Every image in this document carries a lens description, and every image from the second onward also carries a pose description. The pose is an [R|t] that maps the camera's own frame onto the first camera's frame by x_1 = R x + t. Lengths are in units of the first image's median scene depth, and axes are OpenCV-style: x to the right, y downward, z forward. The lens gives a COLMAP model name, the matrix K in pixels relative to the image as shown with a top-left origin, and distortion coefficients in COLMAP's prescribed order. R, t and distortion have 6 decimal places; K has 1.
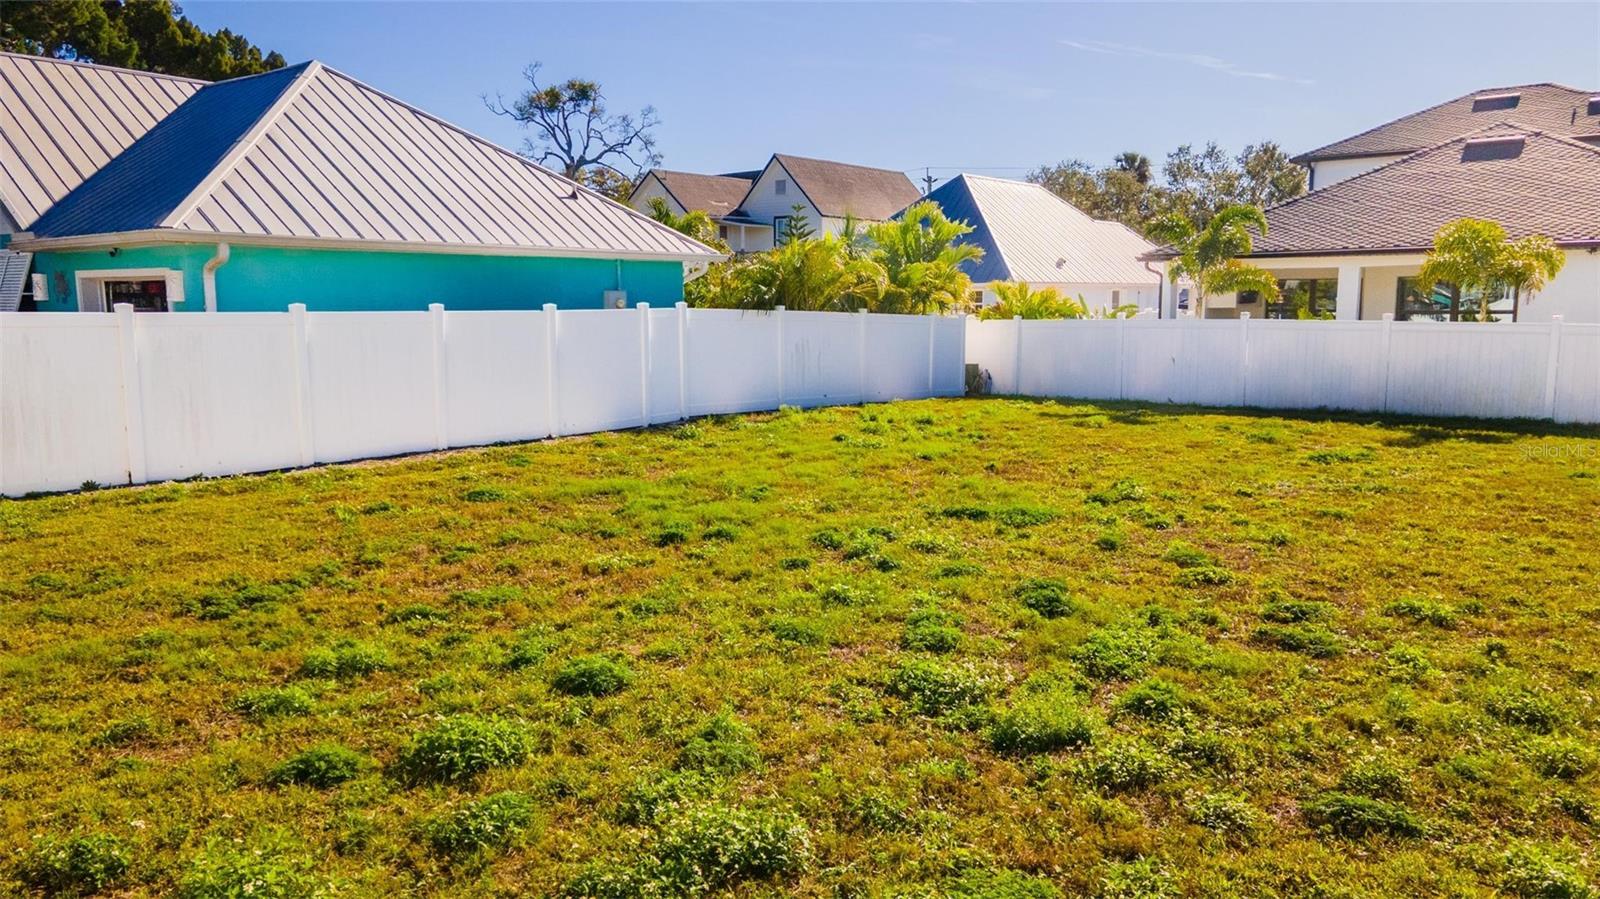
lens RADIAL K [[1185.0, 0, 800.0], [0, 1185.0, 449.5], [0, 0, 1]] dist [0.030444, 0.041504]
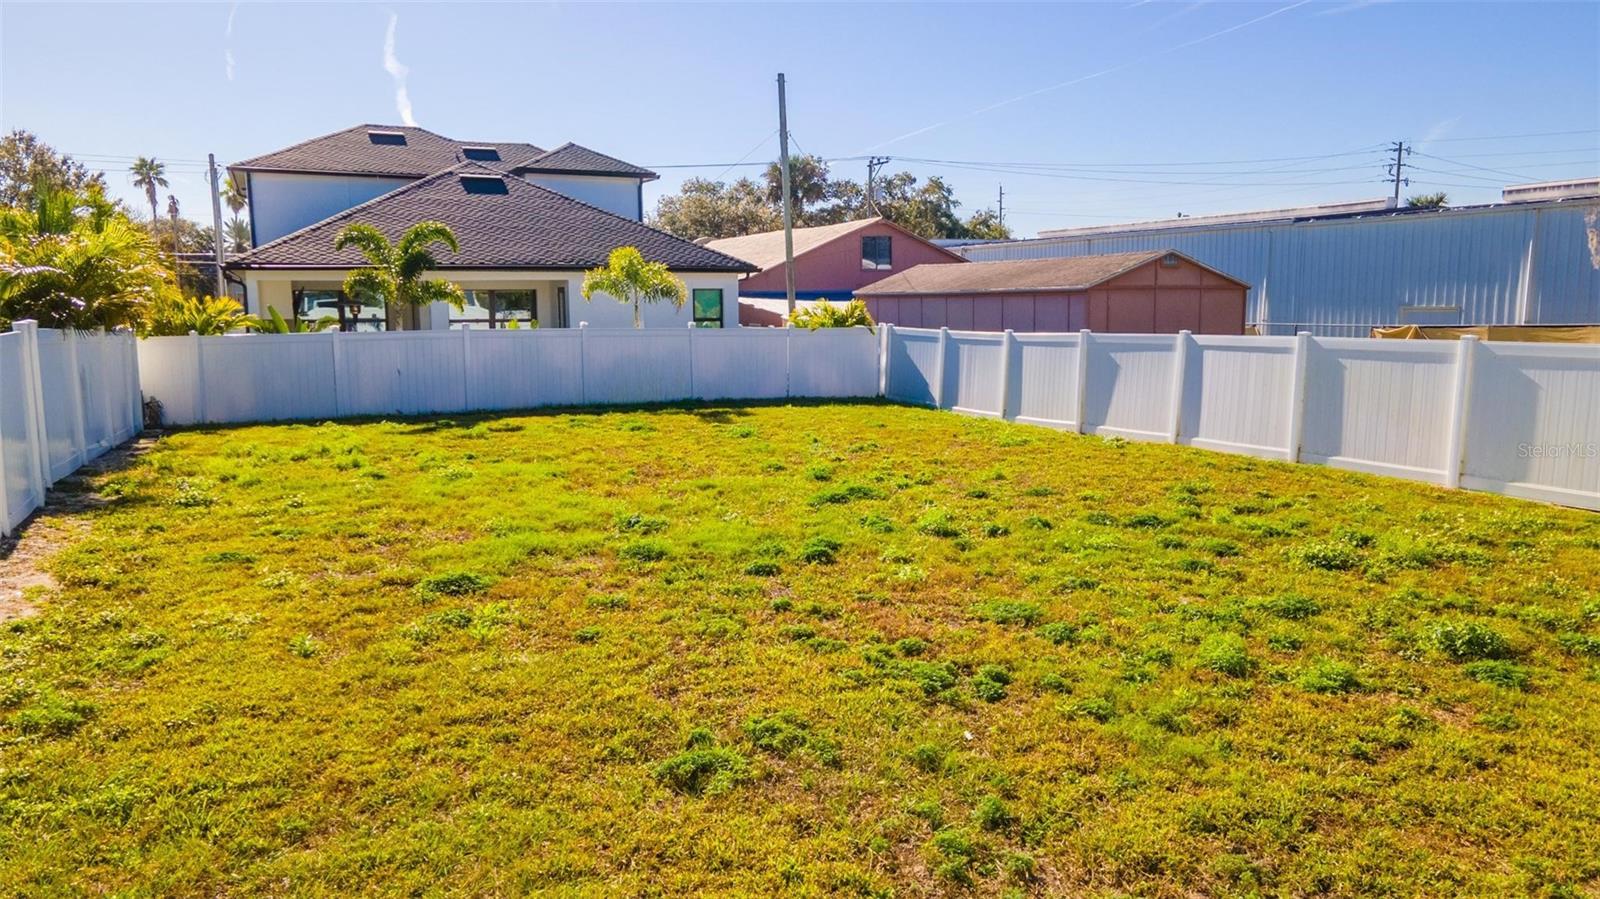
lens RADIAL K [[1185.0, 0, 800.0], [0, 1185.0, 449.5], [0, 0, 1]] dist [0.030444, 0.041504]
pose [[0.489622, -0.116849, 0.864070, -0.309061], [0.125061, 0.990145, 0.063033, -0.025333], [-0.862919, 0.077199, 0.499410, 0.165952]]
